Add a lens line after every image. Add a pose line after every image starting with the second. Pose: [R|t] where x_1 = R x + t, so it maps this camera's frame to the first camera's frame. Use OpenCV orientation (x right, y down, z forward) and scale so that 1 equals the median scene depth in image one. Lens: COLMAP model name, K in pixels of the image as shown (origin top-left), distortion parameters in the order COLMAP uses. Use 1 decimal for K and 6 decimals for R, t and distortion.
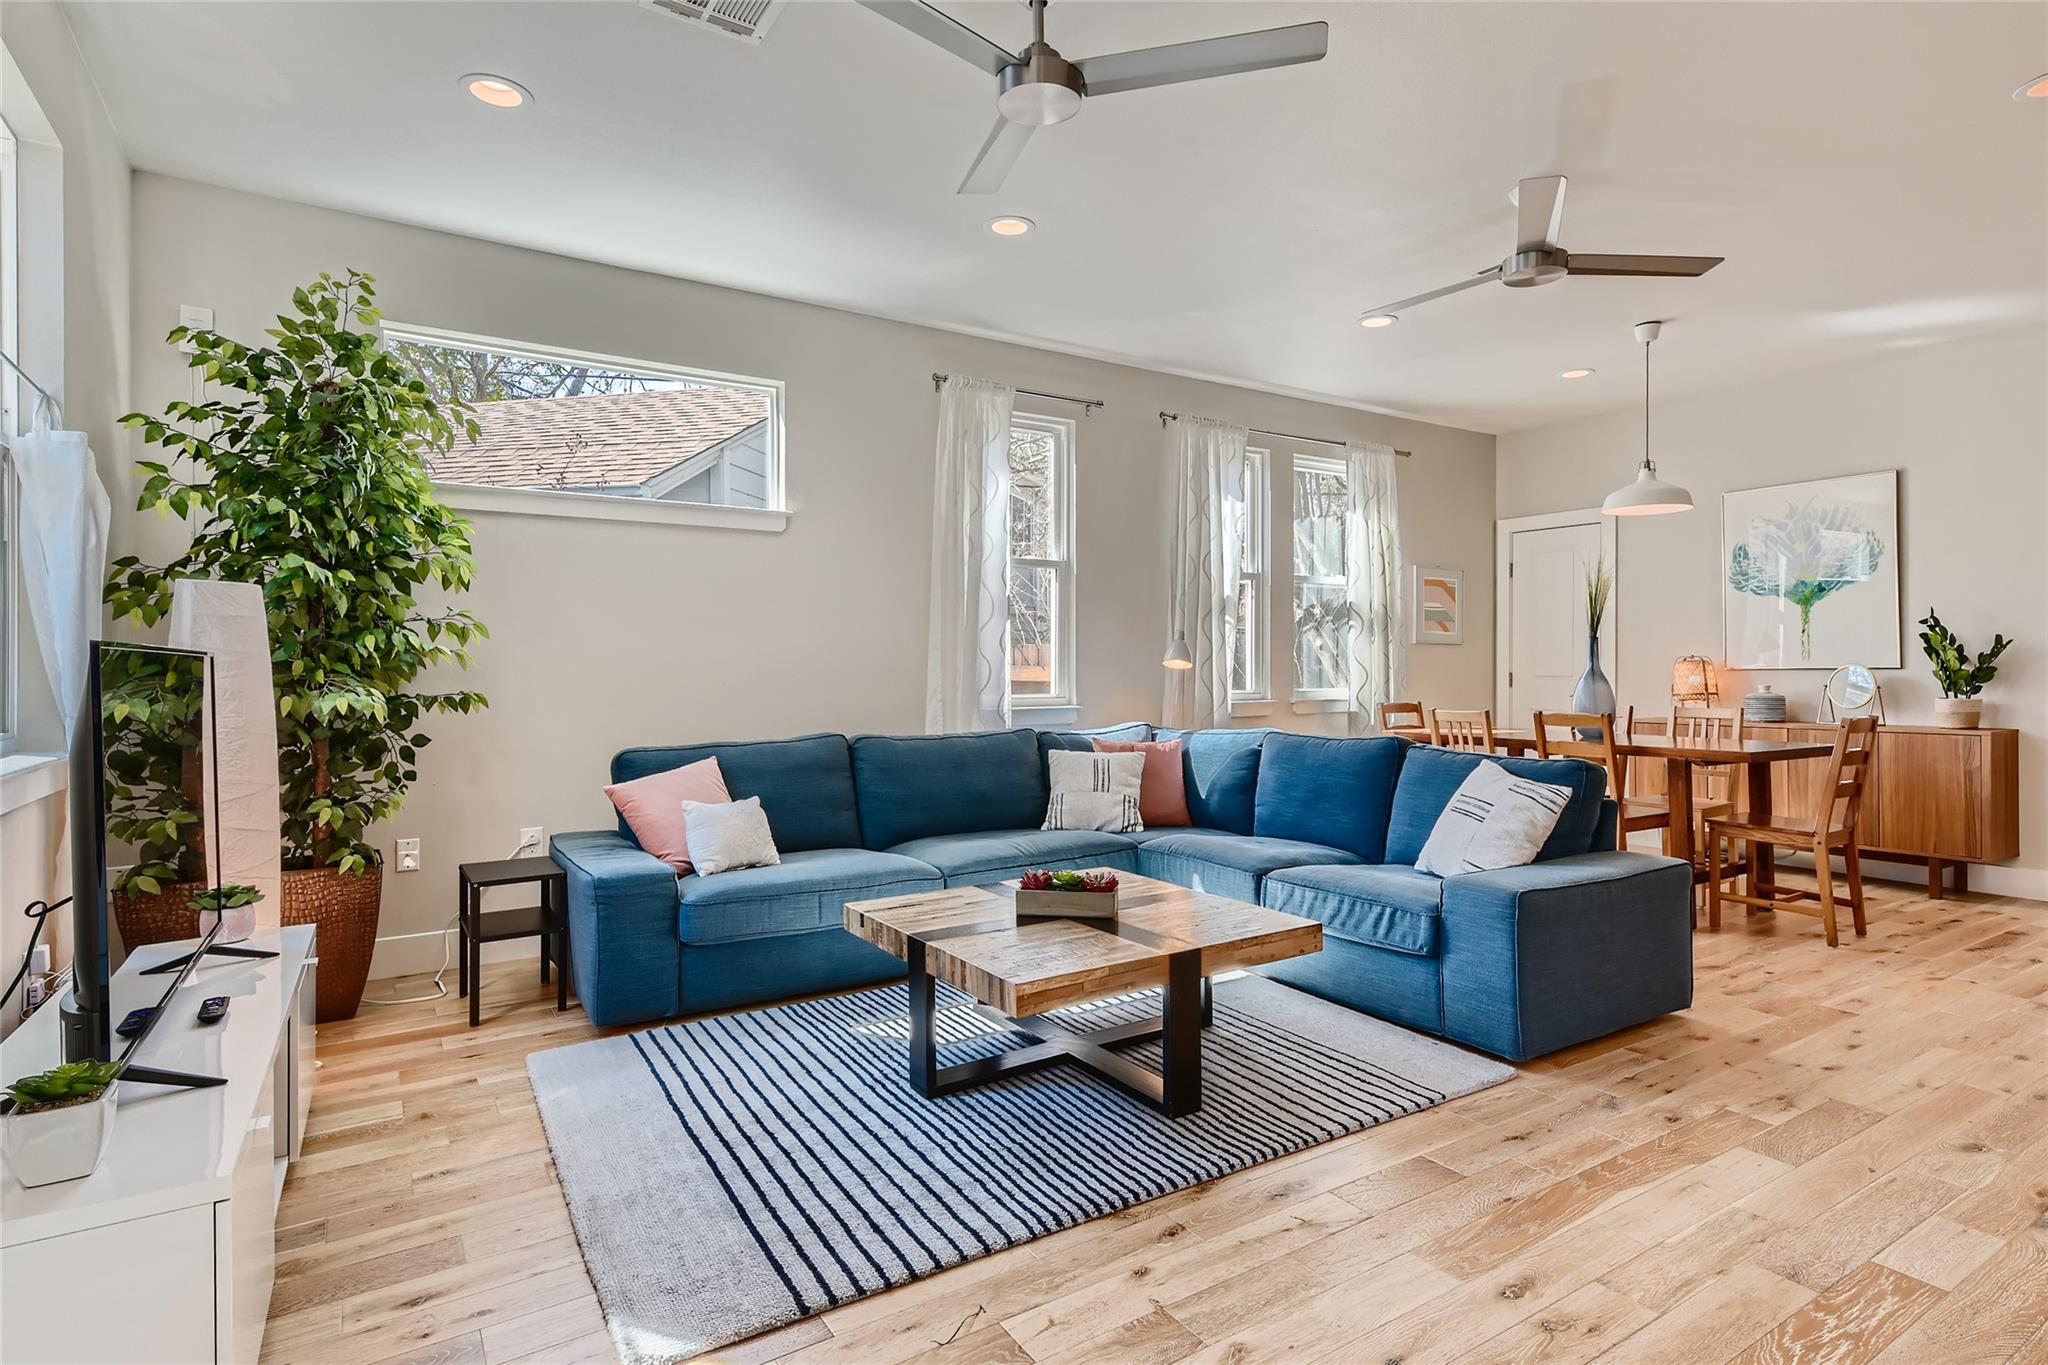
lens RADIAL K [[1008.3, 0, 1024.0], [0, 1008.3, 682.5], [0, 0, 1]] dist [0.000980, 0.000169]
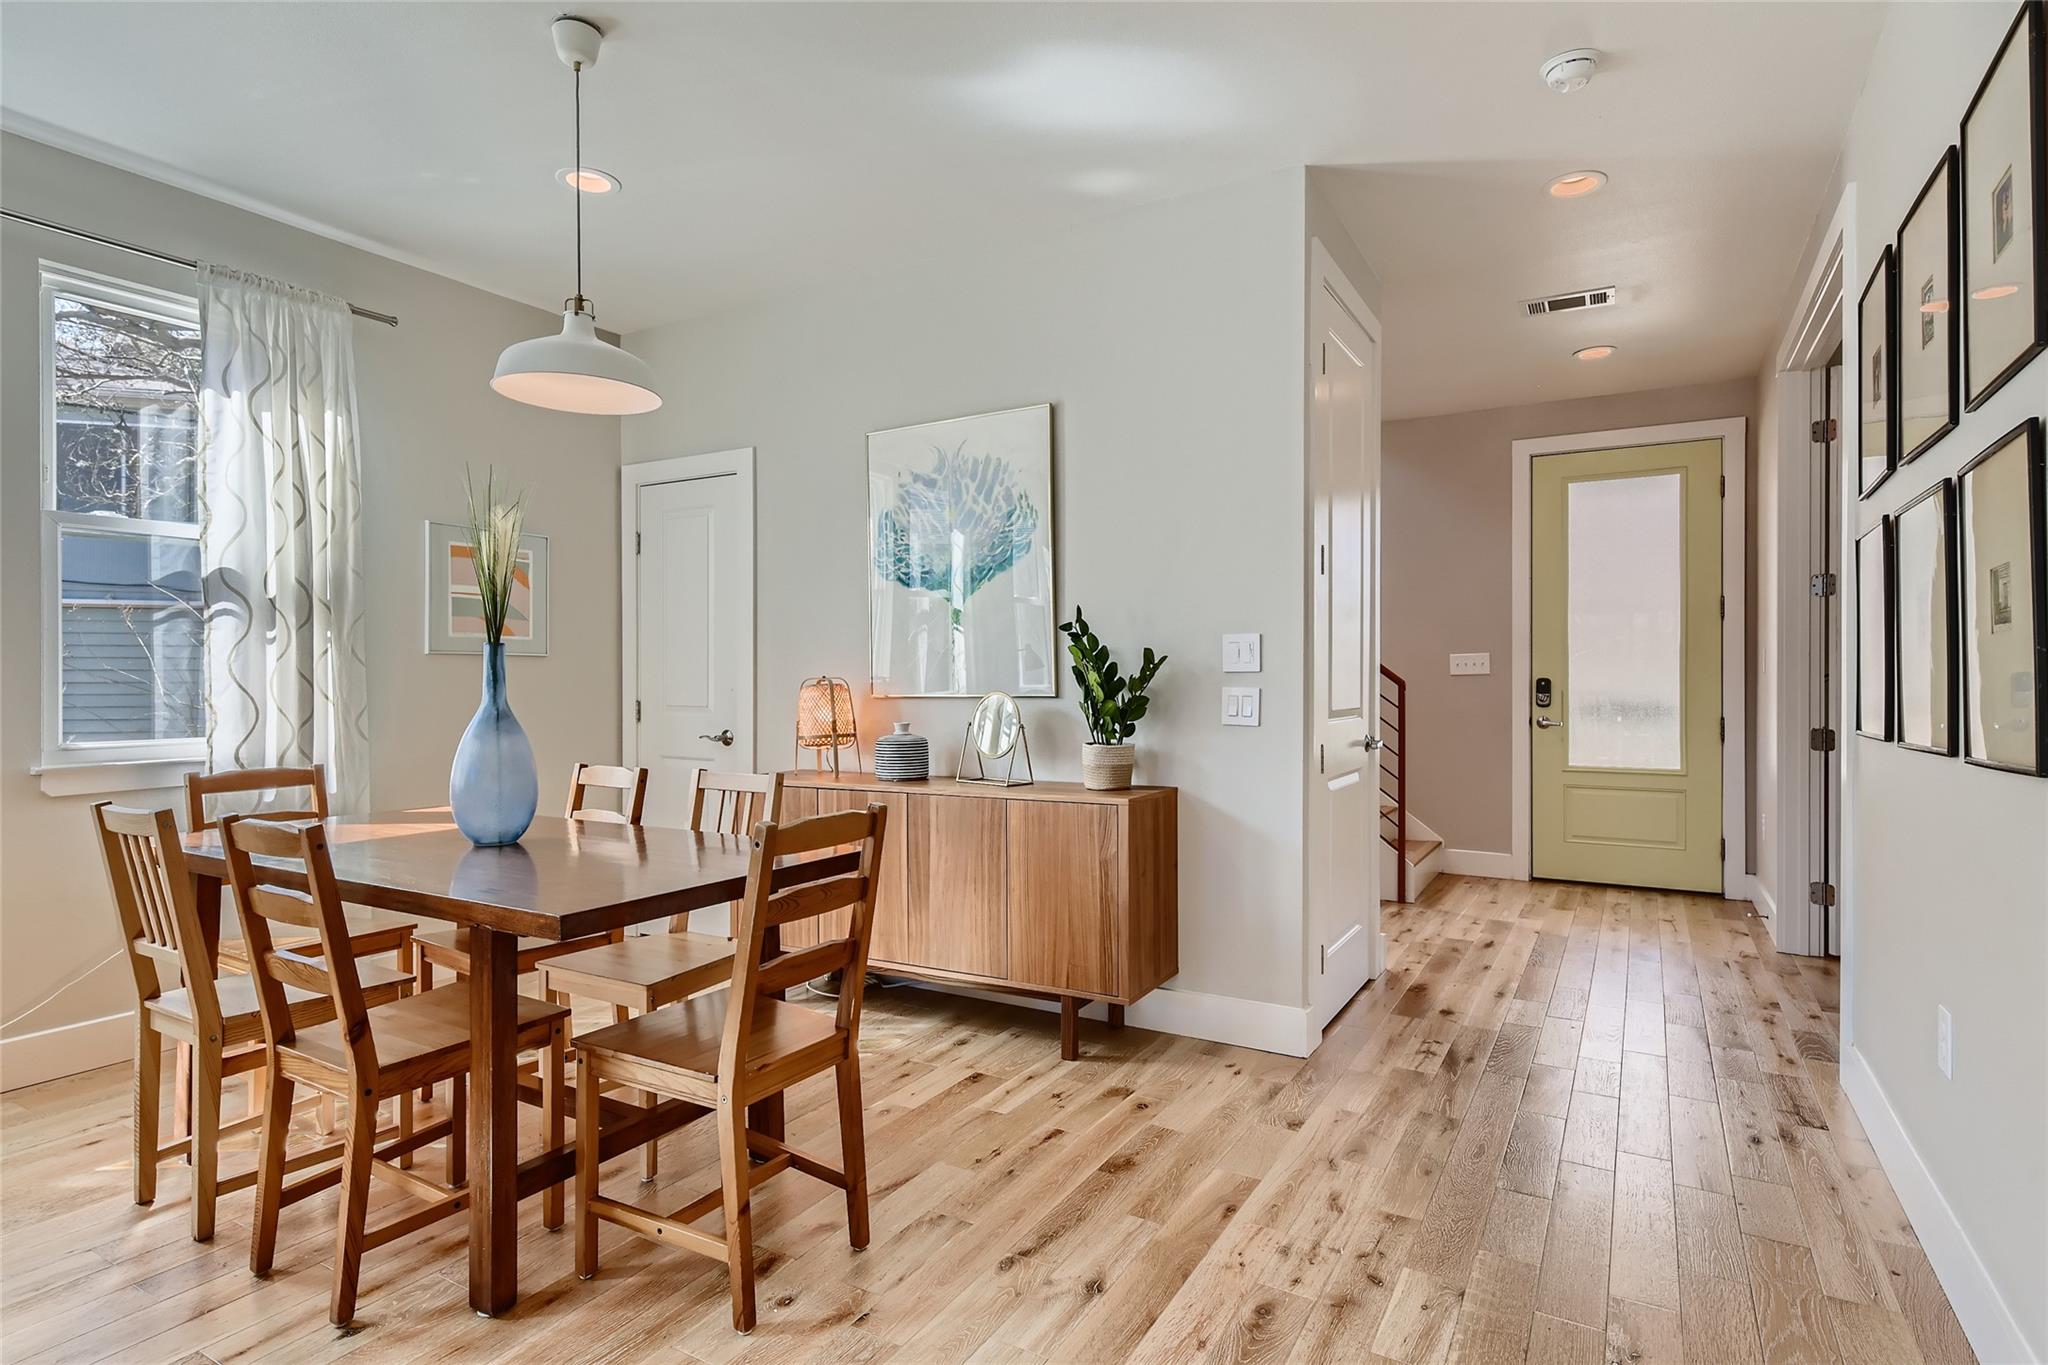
lens RADIAL K [[1052.2, 0, 1024.0], [0, 1052.2, 682.5], [0, 0, 1]] dist [0.001677, 0.000091]
pose [[0.879581, -0.002042, 0.475745, 0.539186], [0.008064, 0.999911, -0.010616, -0.017457], [-0.475681, 0.013174, 0.879519, 0.410345]]
